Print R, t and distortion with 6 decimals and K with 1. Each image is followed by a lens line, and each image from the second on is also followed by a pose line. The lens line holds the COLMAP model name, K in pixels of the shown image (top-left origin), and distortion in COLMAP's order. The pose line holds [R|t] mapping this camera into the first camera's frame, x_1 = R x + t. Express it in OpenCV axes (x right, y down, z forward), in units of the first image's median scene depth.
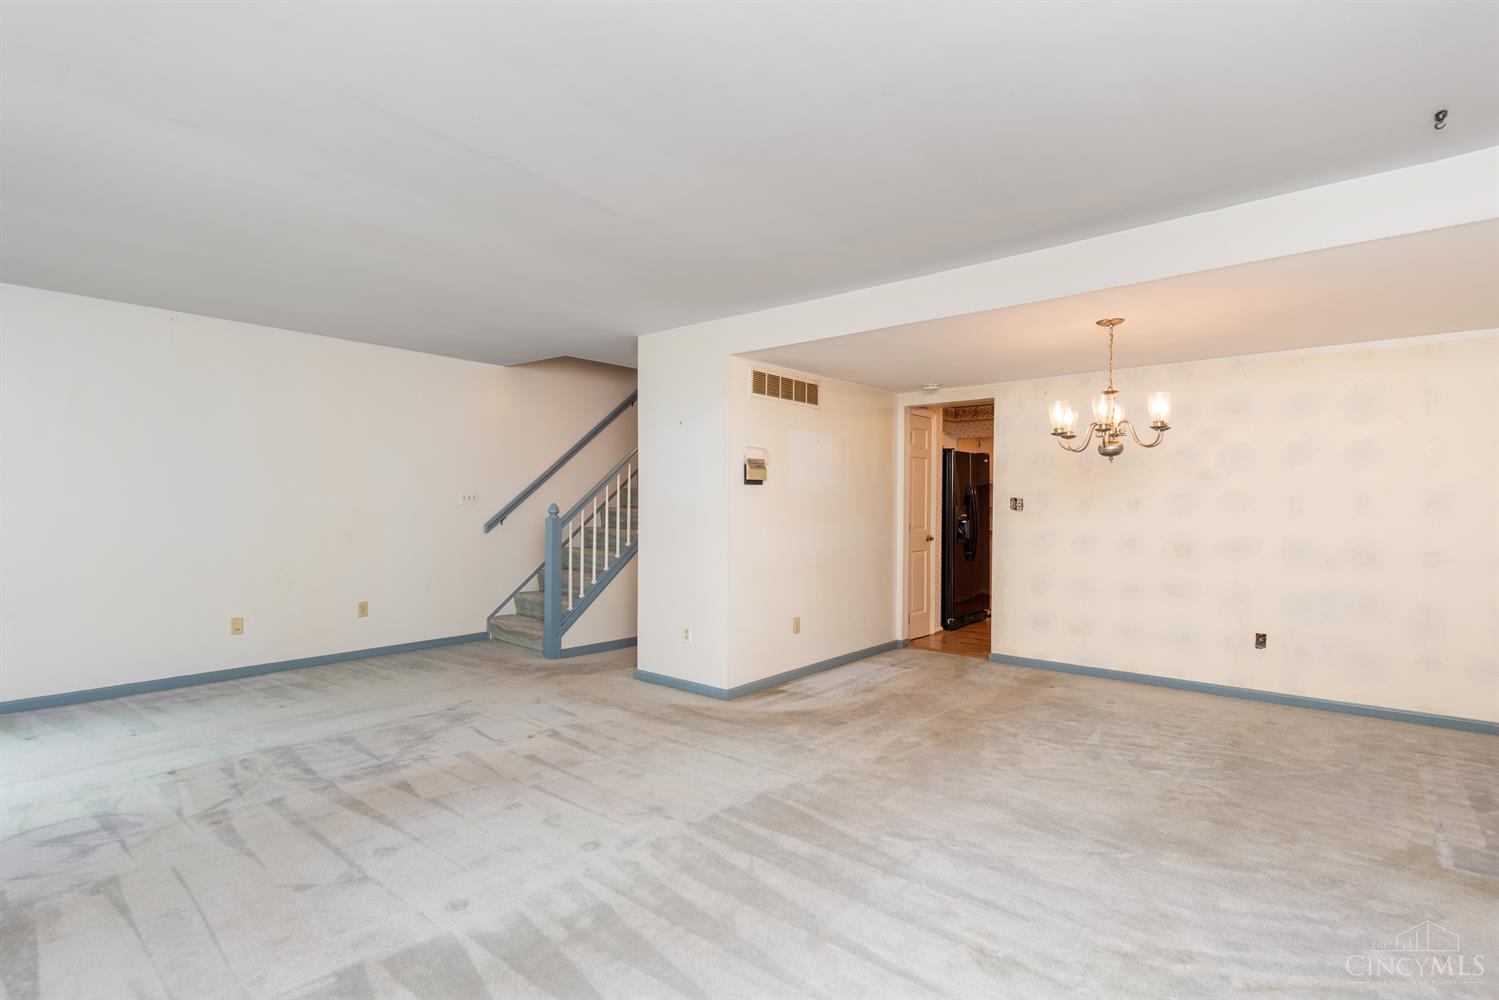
lens RADIAL K [[723.4, 0, 753.0], [0, 723.4, 504.8], [0, 0, 1]] dist [0.012720, -0.008332]
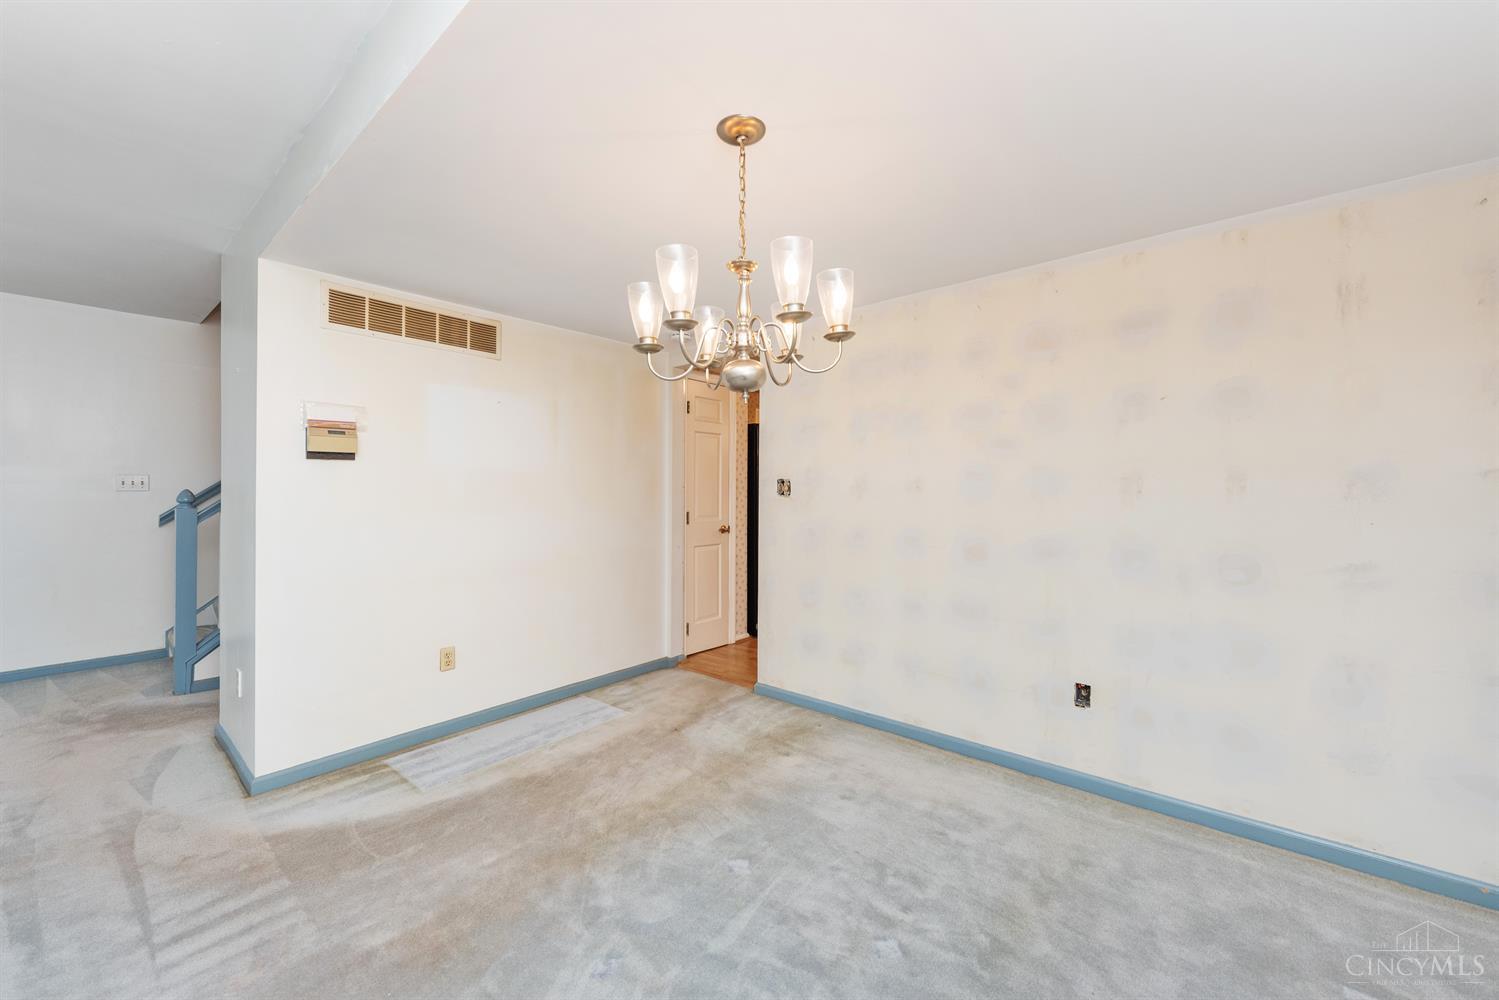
lens RADIAL K [[580.4, 0, 755.3], [0, 580.4, 483.9], [0, 0, 1]] dist [-0.000851, -0.001275]
pose [[0.999982, -0.005222, 0.002902, 0.404499], [0.005261, 0.999895, -0.013524, 0.004174], [-0.002831, 0.013539, 0.999904, 0.478745]]
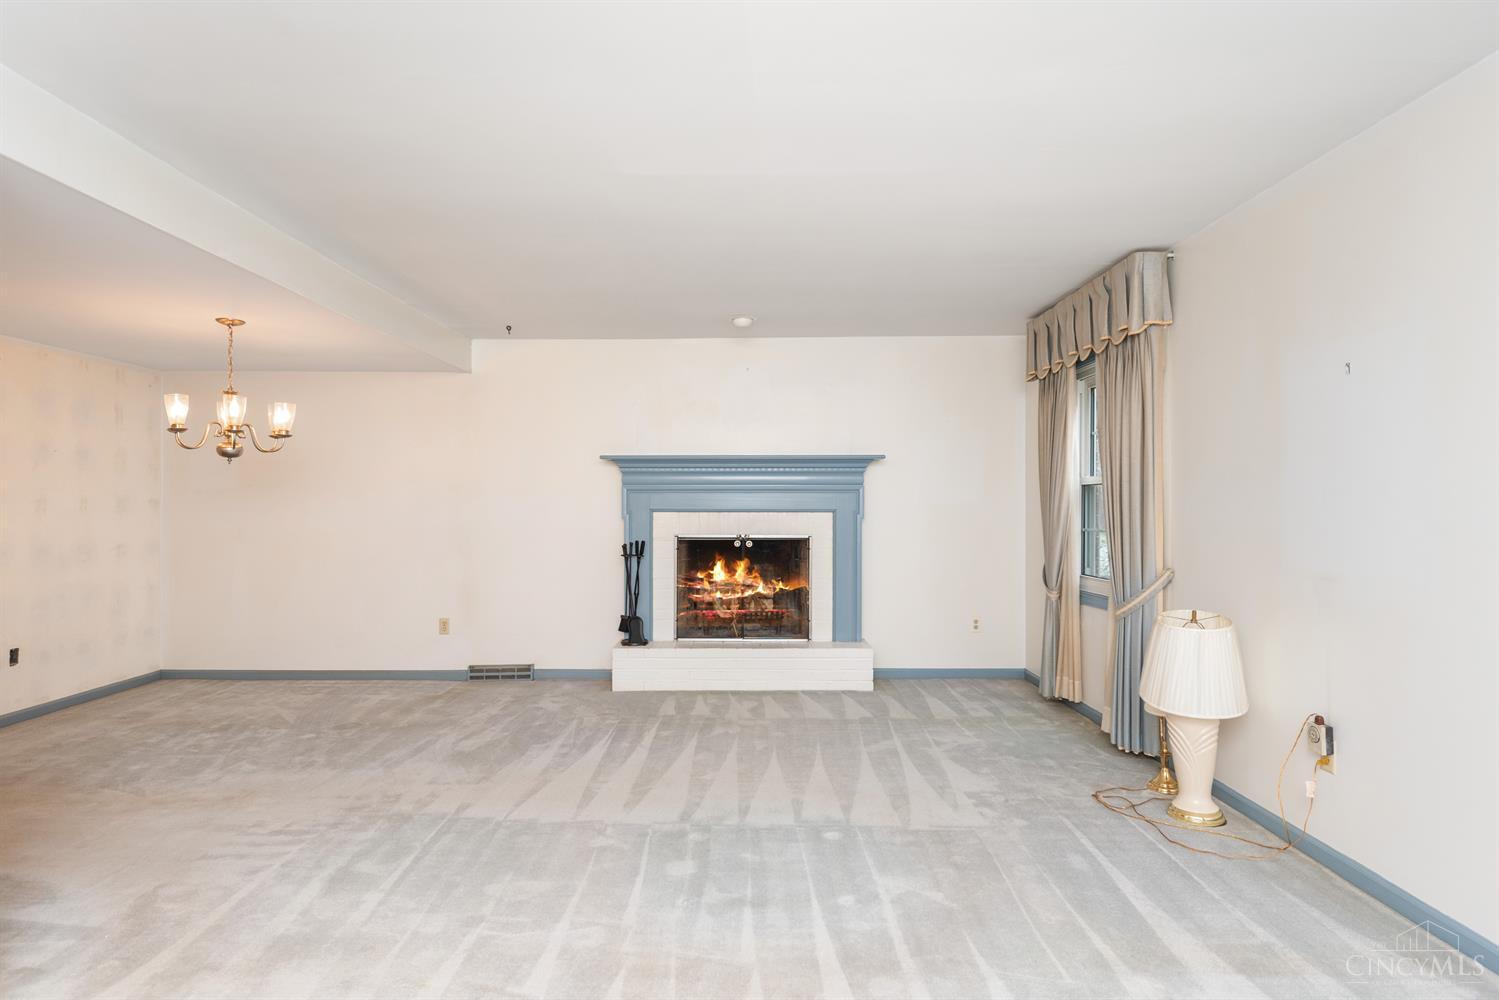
lens RADIAL K [[824.8, 0, 751.3], [0, 824.8, 504.1], [0, 0, 1]] dist [0.011553, -0.009884]
pose [[-0.639614, -0.008185, 0.768652, -0.671659], [-0.001157, 0.999952, 0.009685, -0.012568], [-0.768695, 0.005306, -0.639593, 0.952523]]
